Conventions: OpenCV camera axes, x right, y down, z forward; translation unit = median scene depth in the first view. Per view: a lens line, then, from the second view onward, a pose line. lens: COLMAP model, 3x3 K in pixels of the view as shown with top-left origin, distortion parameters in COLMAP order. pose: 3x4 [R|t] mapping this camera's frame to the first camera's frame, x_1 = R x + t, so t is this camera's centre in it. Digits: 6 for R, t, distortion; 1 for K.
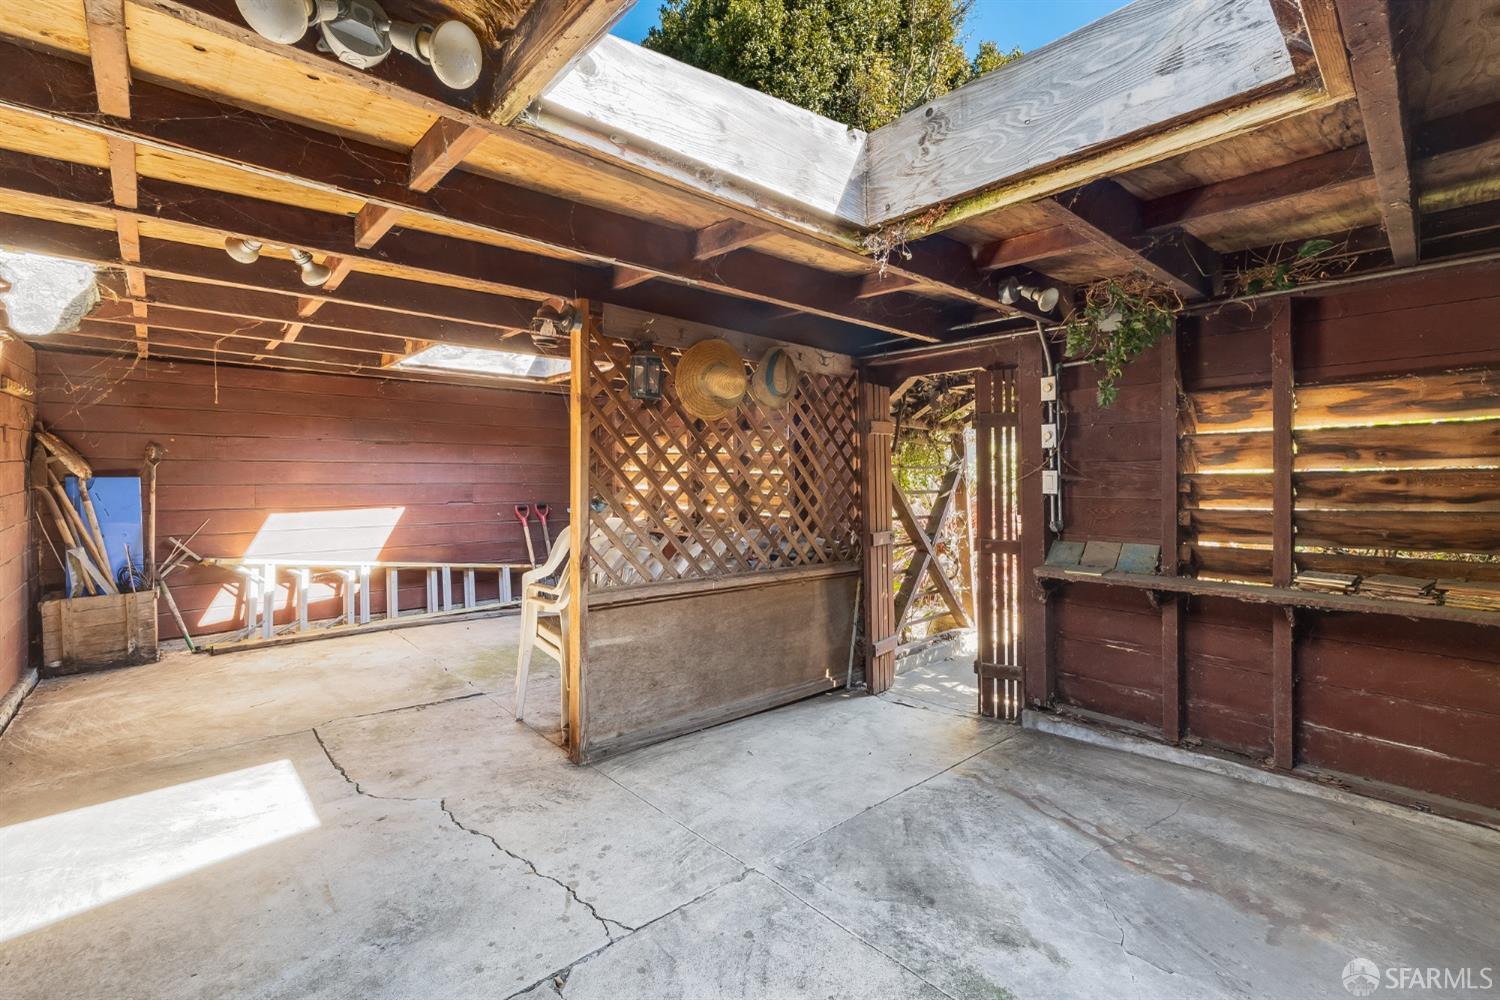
lens RADIAL K [[647.2, 0, 747.2], [0, 647.2, 480.6], [0, 0, 1]] dist [0.000785, -0.000001]
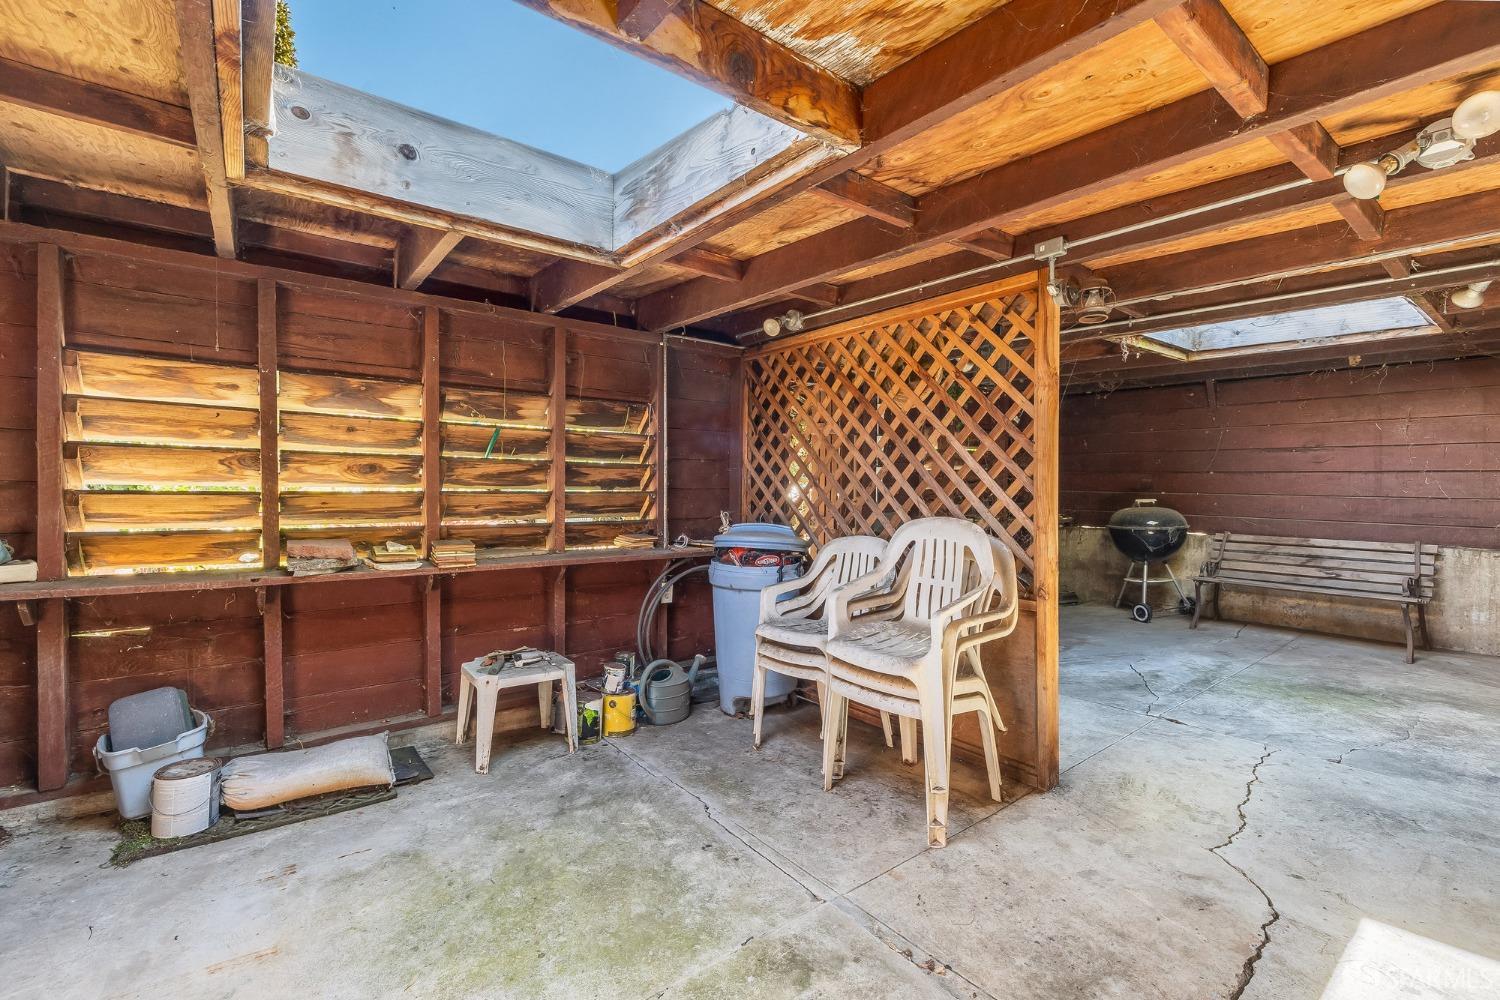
lens RADIAL K [[647.2, 0, 747.2], [0, 647.2, 480.6], [0, 0, 1]] dist [0.000785, -0.000001]
pose [[0.088546, 0.009215, 0.996029, -1.456864], [0.020636, 0.999726, -0.011084, 0.019781], [-0.995858, 0.021536, 0.088332, 1.625009]]
